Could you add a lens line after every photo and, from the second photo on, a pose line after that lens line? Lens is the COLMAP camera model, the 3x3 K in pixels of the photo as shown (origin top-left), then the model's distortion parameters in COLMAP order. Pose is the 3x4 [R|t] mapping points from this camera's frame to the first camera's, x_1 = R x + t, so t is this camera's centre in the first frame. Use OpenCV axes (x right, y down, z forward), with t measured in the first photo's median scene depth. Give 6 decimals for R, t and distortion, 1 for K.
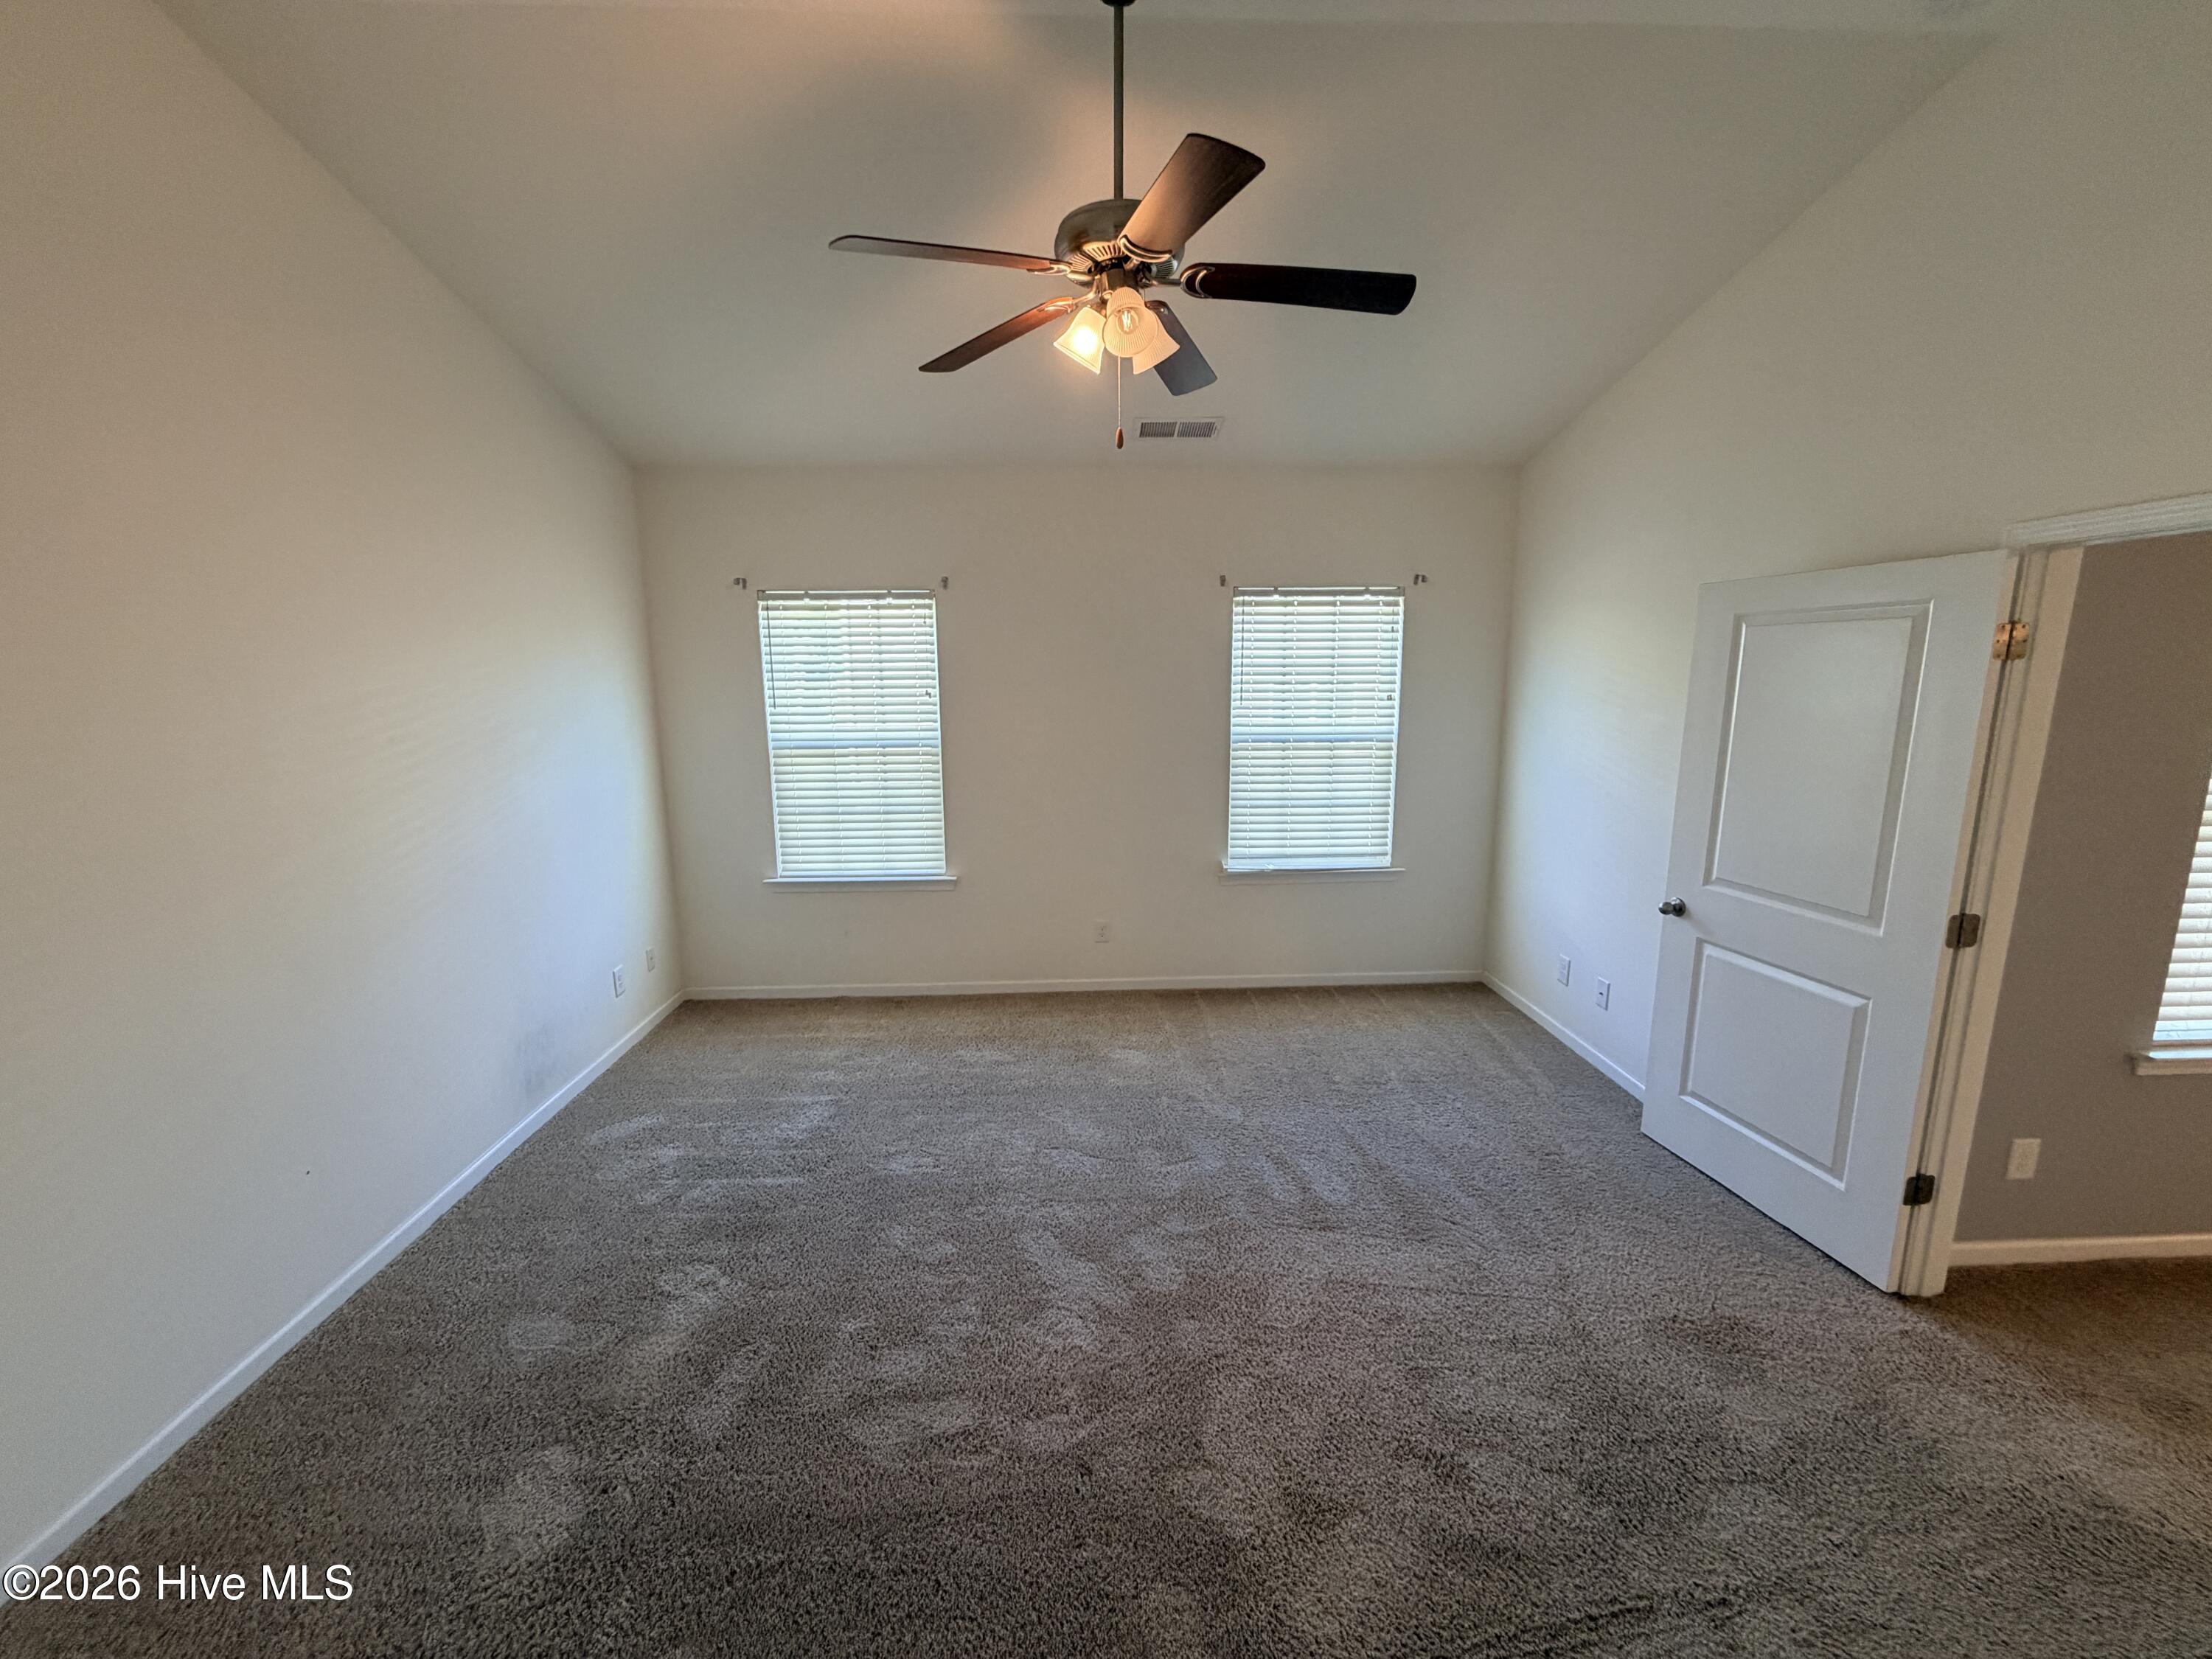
lens RADIAL K [[853.3, 0, 1104.9], [0, 853.3, 829.7], [0, 0, 1]] dist [0.000711, 0.000068]
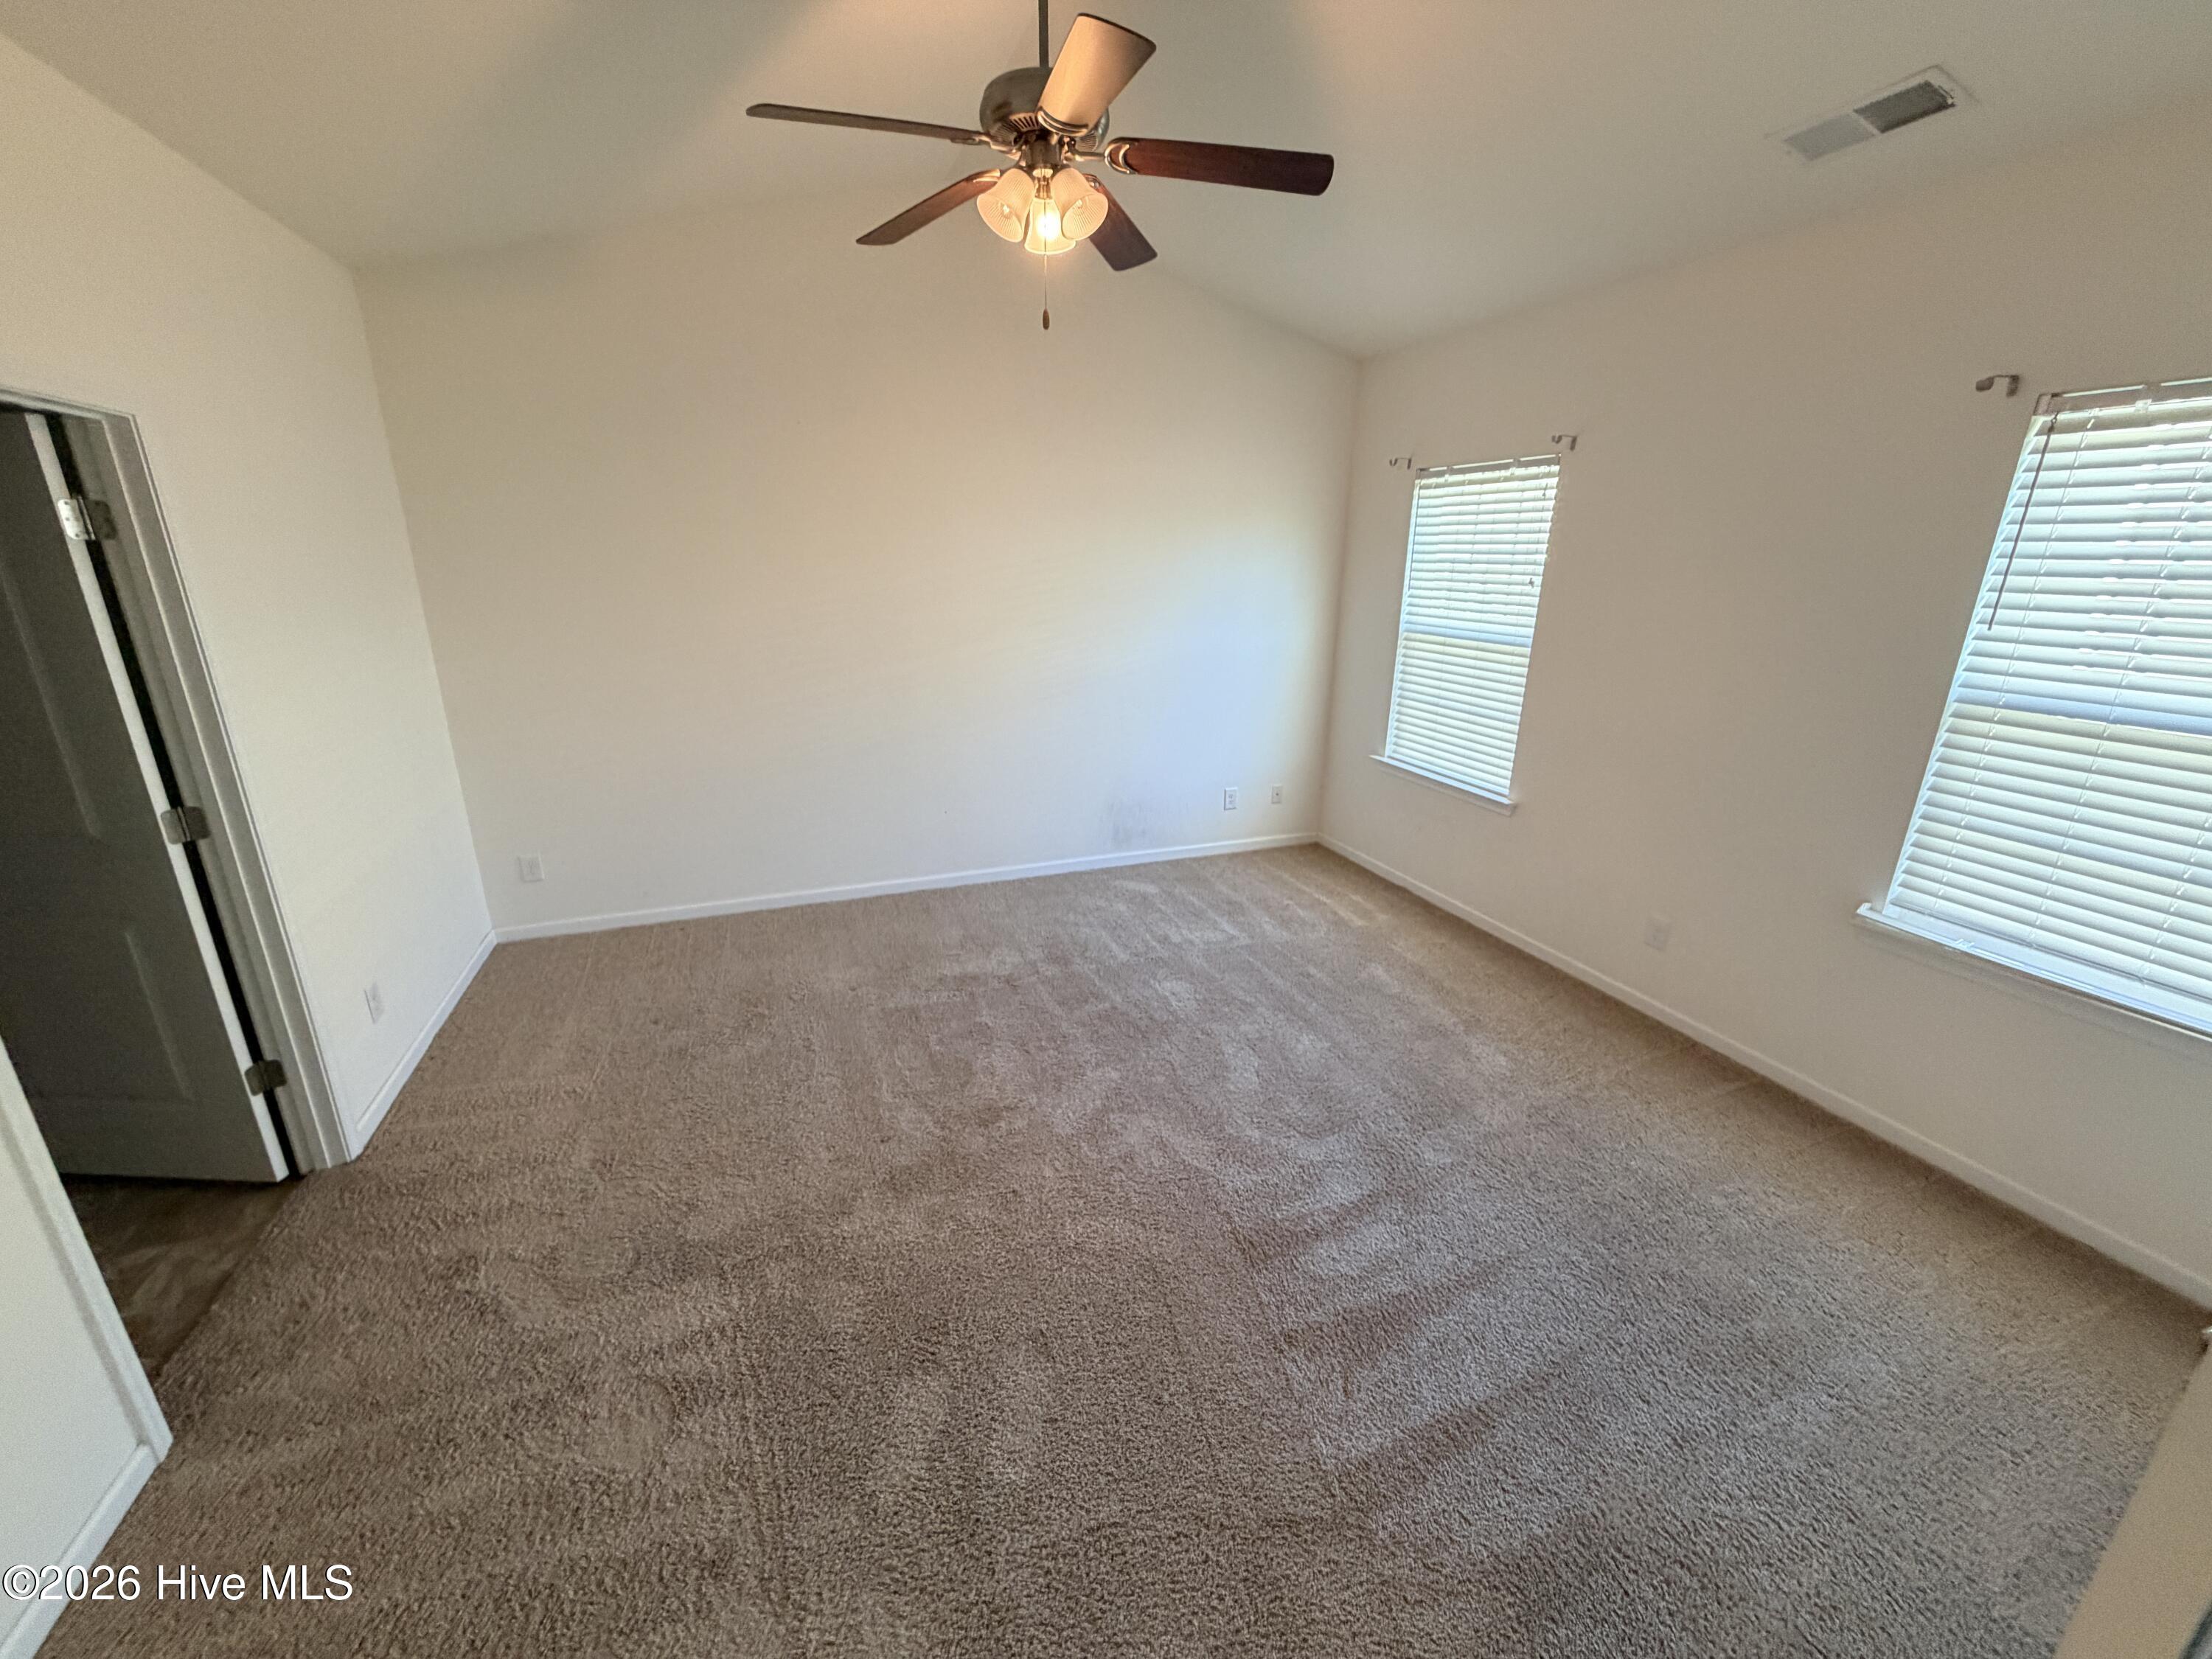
lens RADIAL K [[892.1, 0, 1100.2], [0, 892.1, 828.6], [0, 0, 1]] dist [0.000708, 0.000384]
pose [[0.299460, 0.300133, -0.905673, 0.553623], [-0.162022, 0.951445, 0.261729, -0.091811], [0.940251, 0.068361, 0.333548, 0.326940]]
